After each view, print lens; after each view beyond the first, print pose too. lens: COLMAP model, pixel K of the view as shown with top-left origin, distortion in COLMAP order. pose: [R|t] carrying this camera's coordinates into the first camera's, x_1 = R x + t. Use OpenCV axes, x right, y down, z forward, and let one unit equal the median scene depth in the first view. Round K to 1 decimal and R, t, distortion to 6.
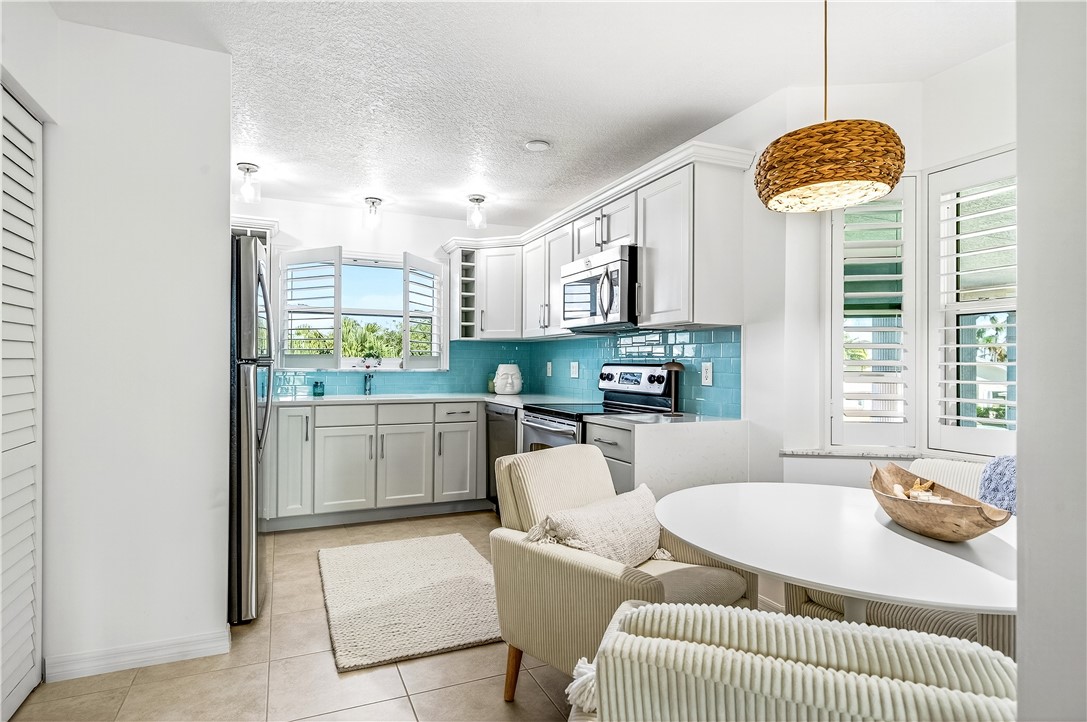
lens RADIAL K [[581.4, 0, 543.7], [0, 581.4, 361.9], [0, 0, 1]] dist [0.029106, -0.000627]
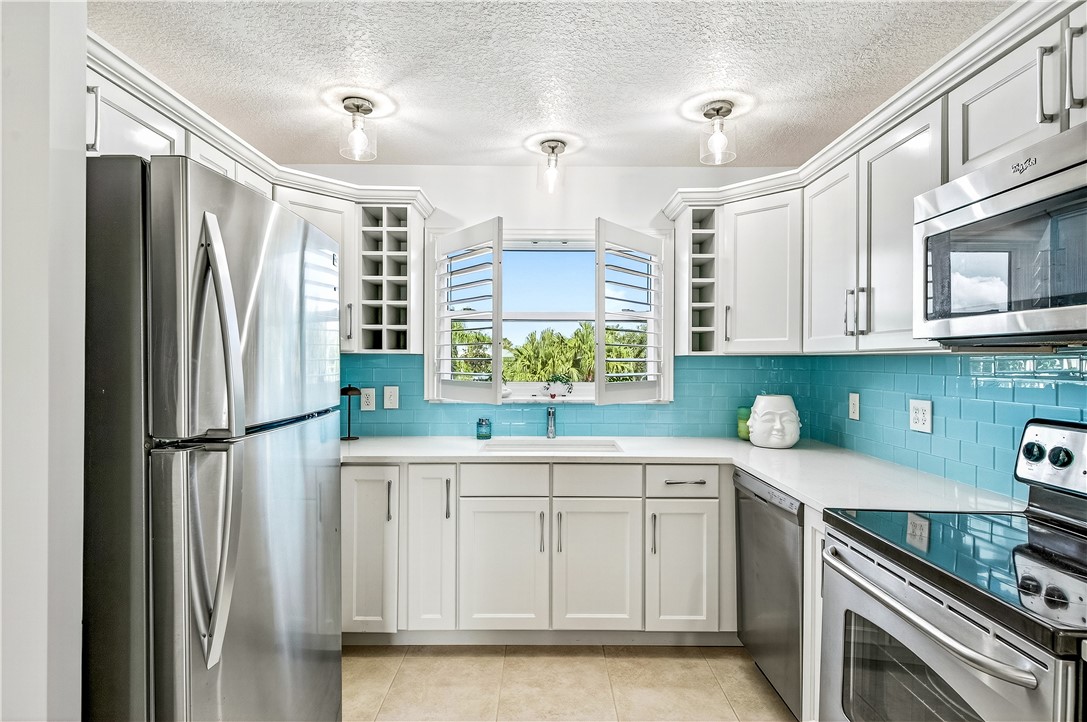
lens RADIAL K [[581.4, 0, 541.3], [0, 581.4, 362.2], [0, 0, 1]] dist [0.029106, -0.000627]
pose [[0.914616, -0.002489, -0.404316, -0.039804], [0.003004, 0.999995, 0.000642, -0.033507], [0.404313, -0.001801, 0.914619, 0.388644]]
